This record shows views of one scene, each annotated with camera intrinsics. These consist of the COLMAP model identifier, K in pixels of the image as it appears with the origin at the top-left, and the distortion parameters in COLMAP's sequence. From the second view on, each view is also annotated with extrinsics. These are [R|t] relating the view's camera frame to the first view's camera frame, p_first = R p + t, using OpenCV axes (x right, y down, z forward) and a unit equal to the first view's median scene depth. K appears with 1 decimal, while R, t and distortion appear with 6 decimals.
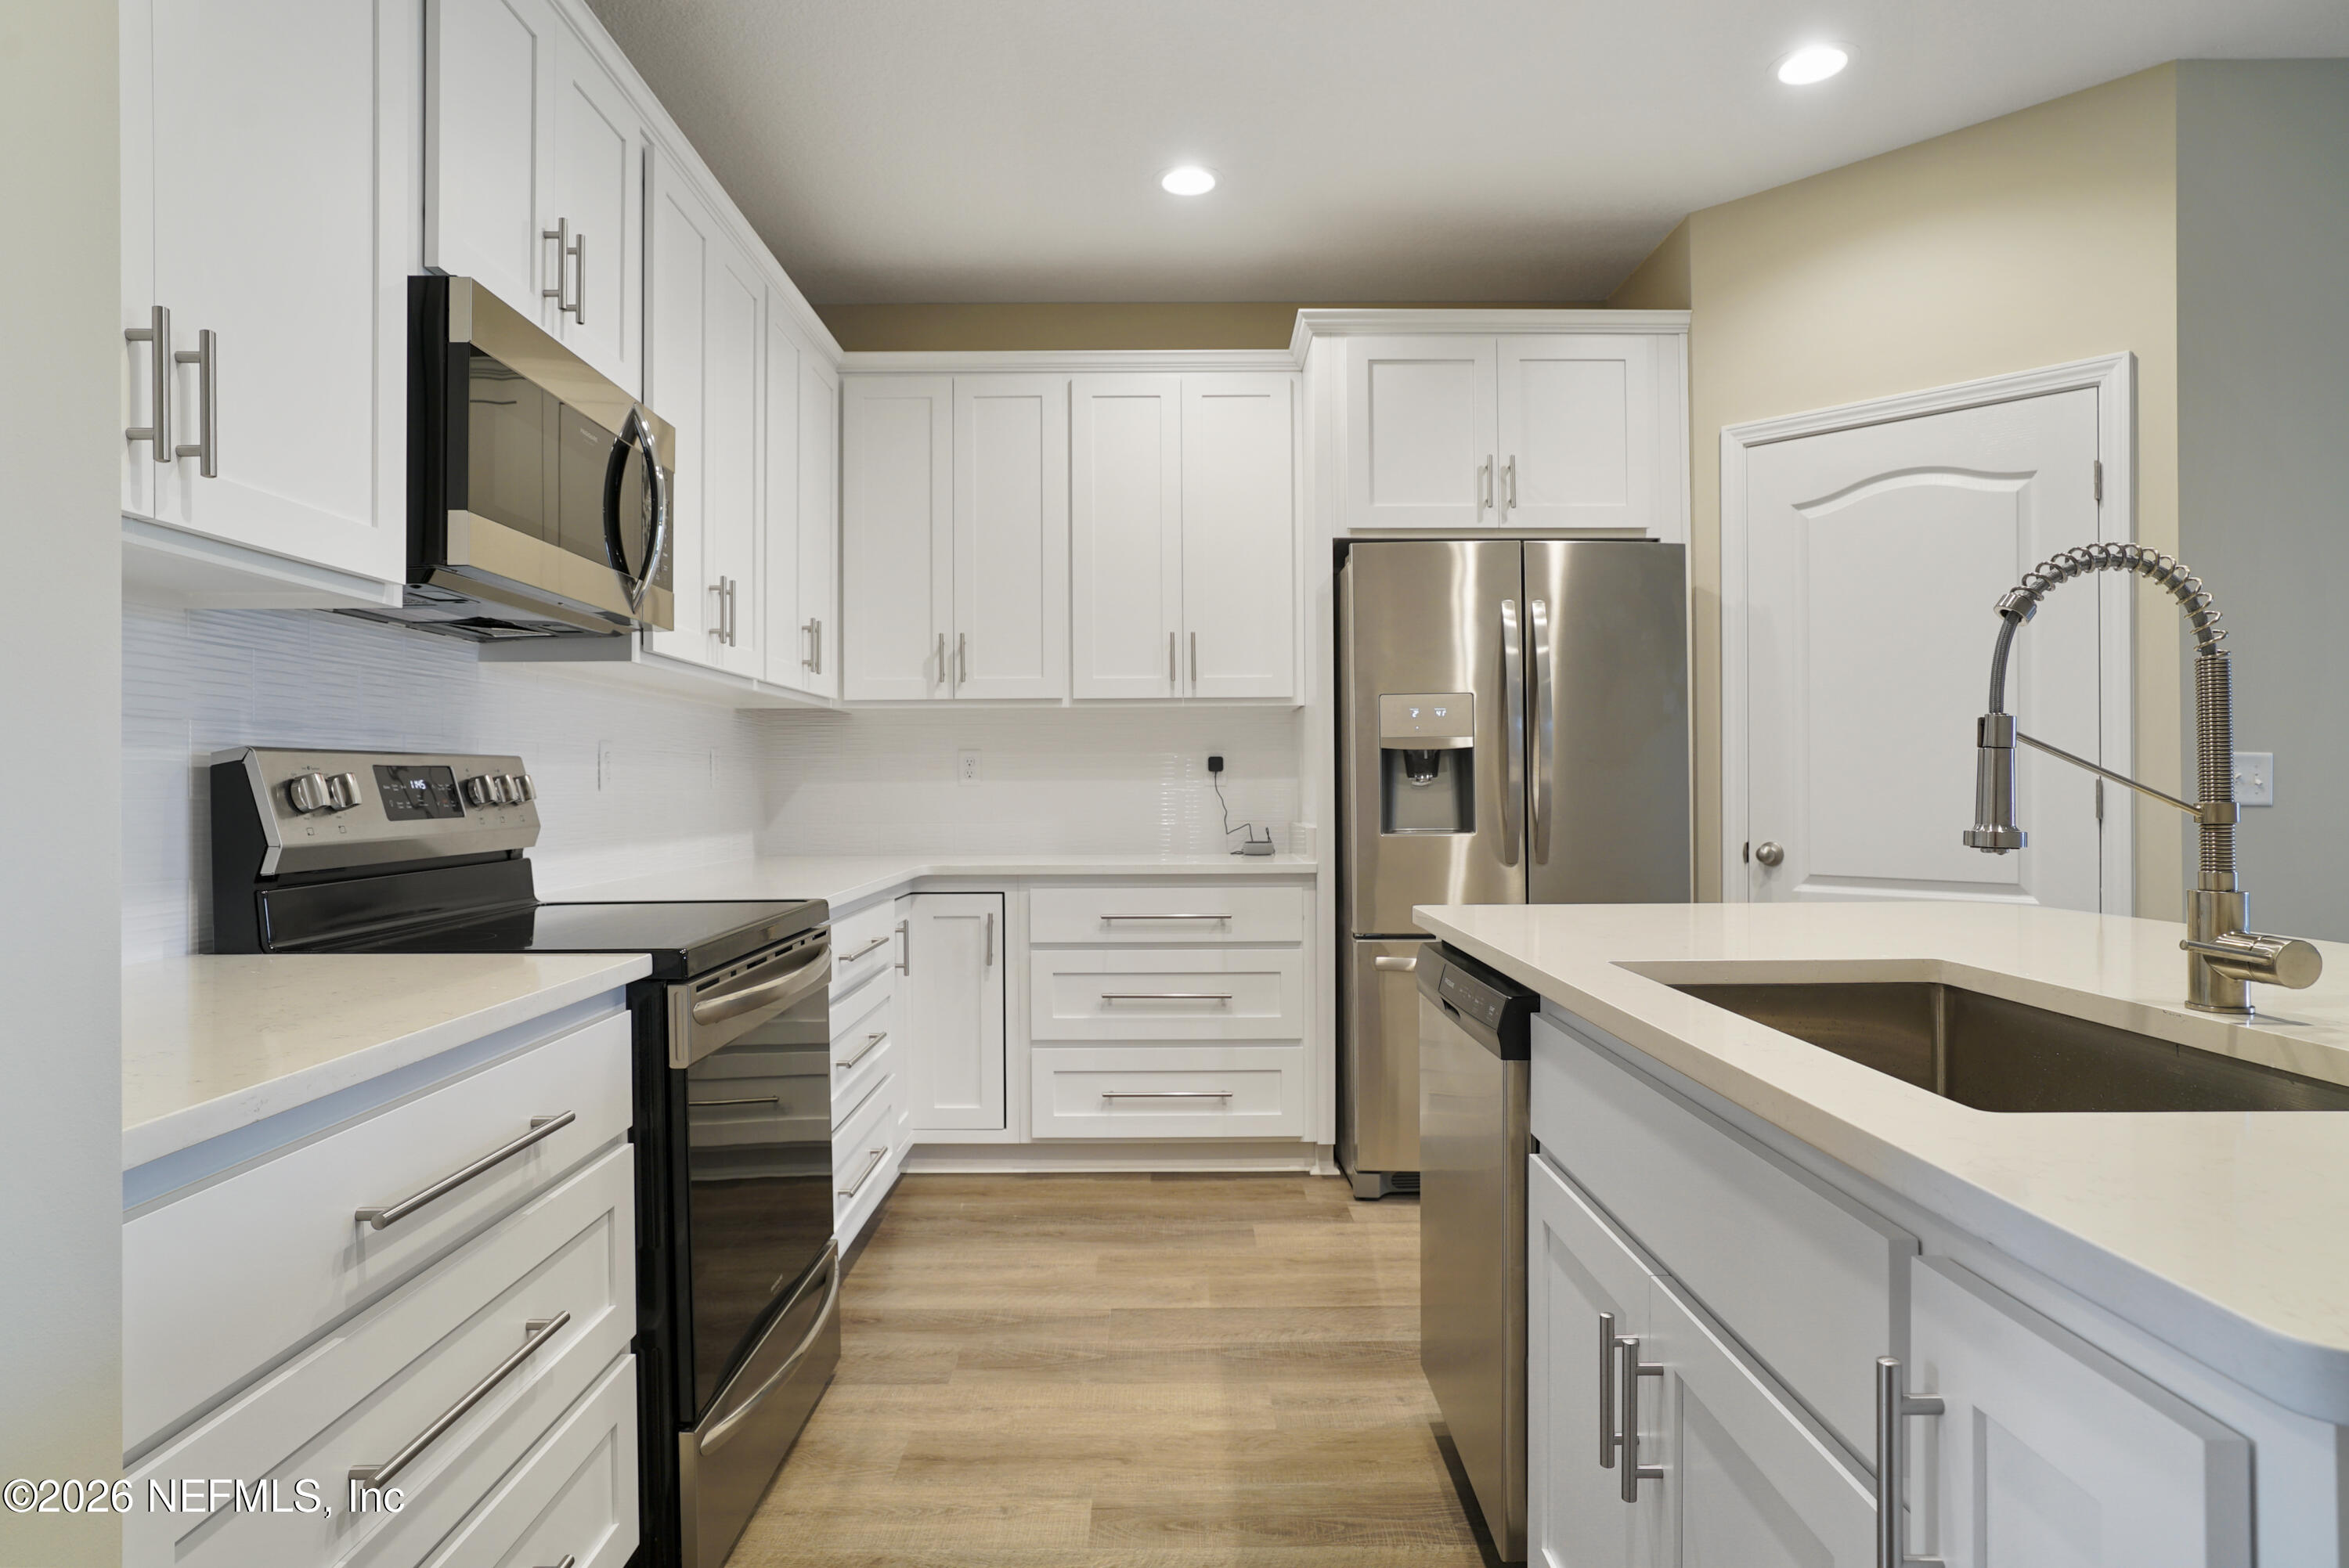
lens RADIAL K [[1323.5, 0, 1172.3], [0, 1323.5, 784.3], [0, 0, 1]] dist [-0.053363, 0.042006]
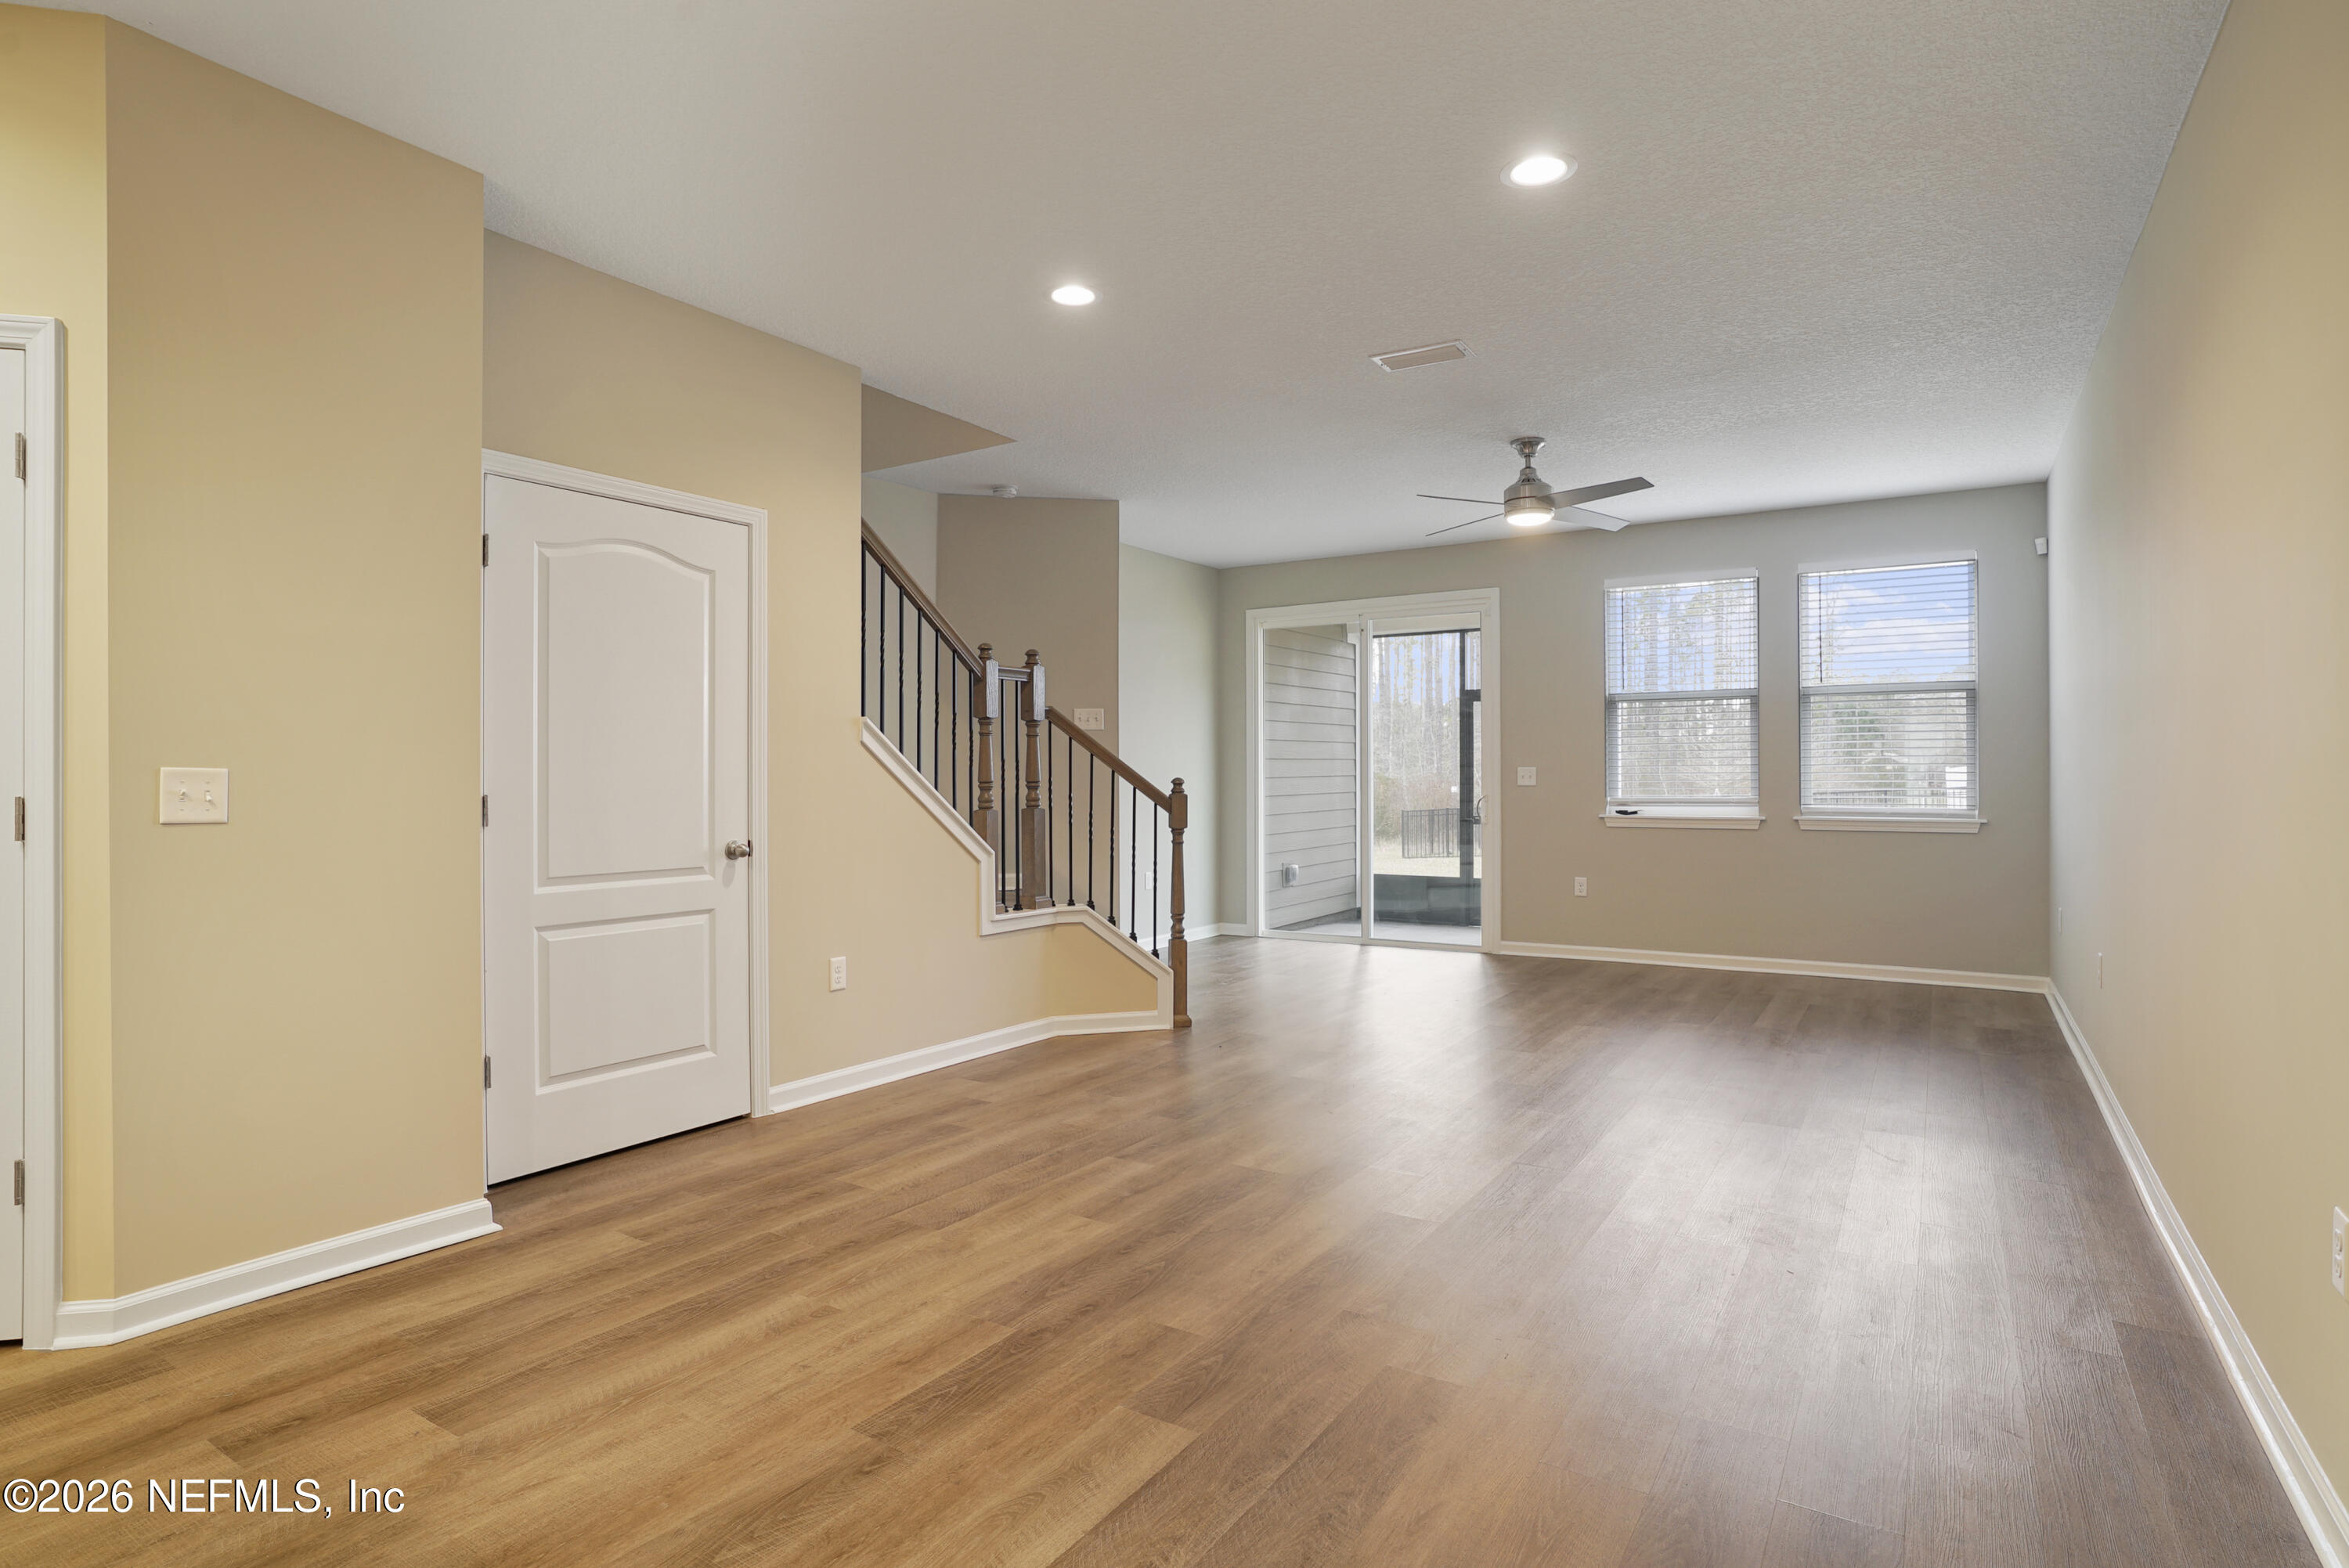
lens RADIAL K [[1187.0, 0, 1168.6], [0, 1187.0, 797.0], [0, 0, 1]] dist [-0.046941, 0.019337]
pose [[0.554949, -0.010111, 0.831823, 0.447533], [-0.001452, 0.999913, 0.013123, -0.013494], [-0.831883, -0.008490, 0.554886, -0.071780]]
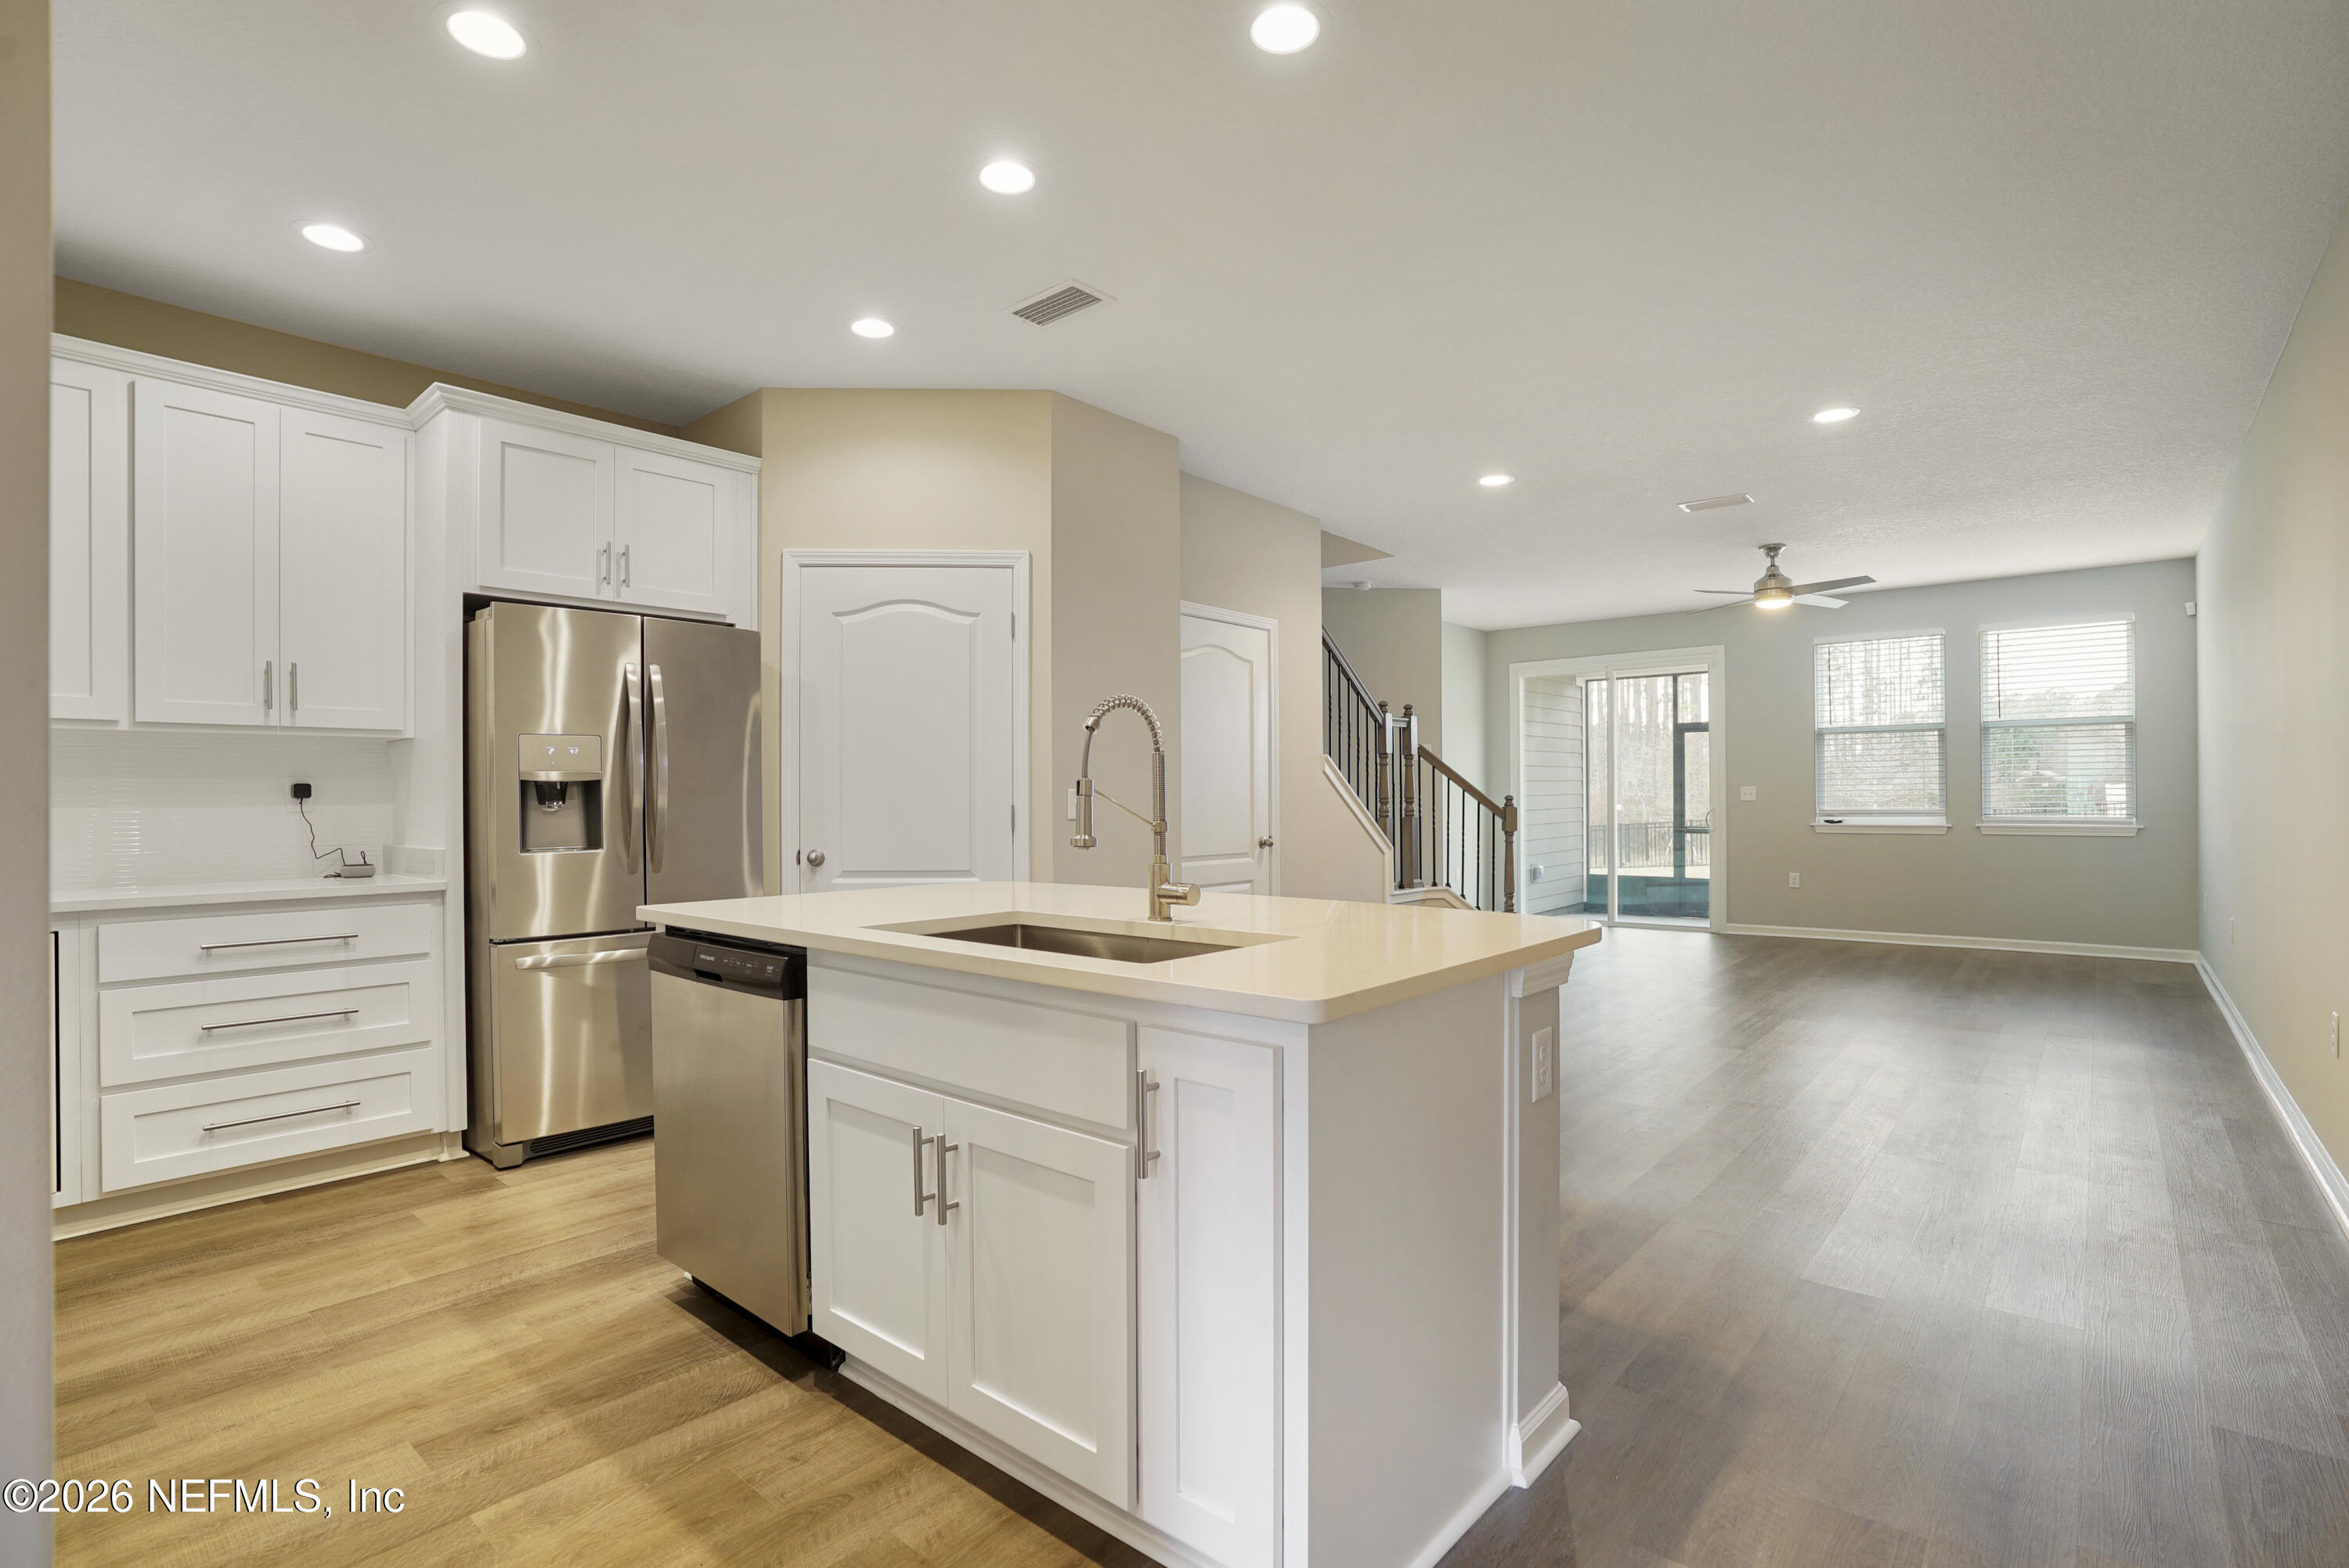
lens RADIAL K [[1103.9, 0, 1173.0], [0, 1103.9, 814.4], [0, 0, 1]] dist [-0.058435, 0.024886]
pose [[0.657369, -0.010081, 0.753501, -0.195348], [0.002041, 0.999931, 0.011597, -0.006894], [-0.753566, -0.006085, 0.657344, -0.070463]]
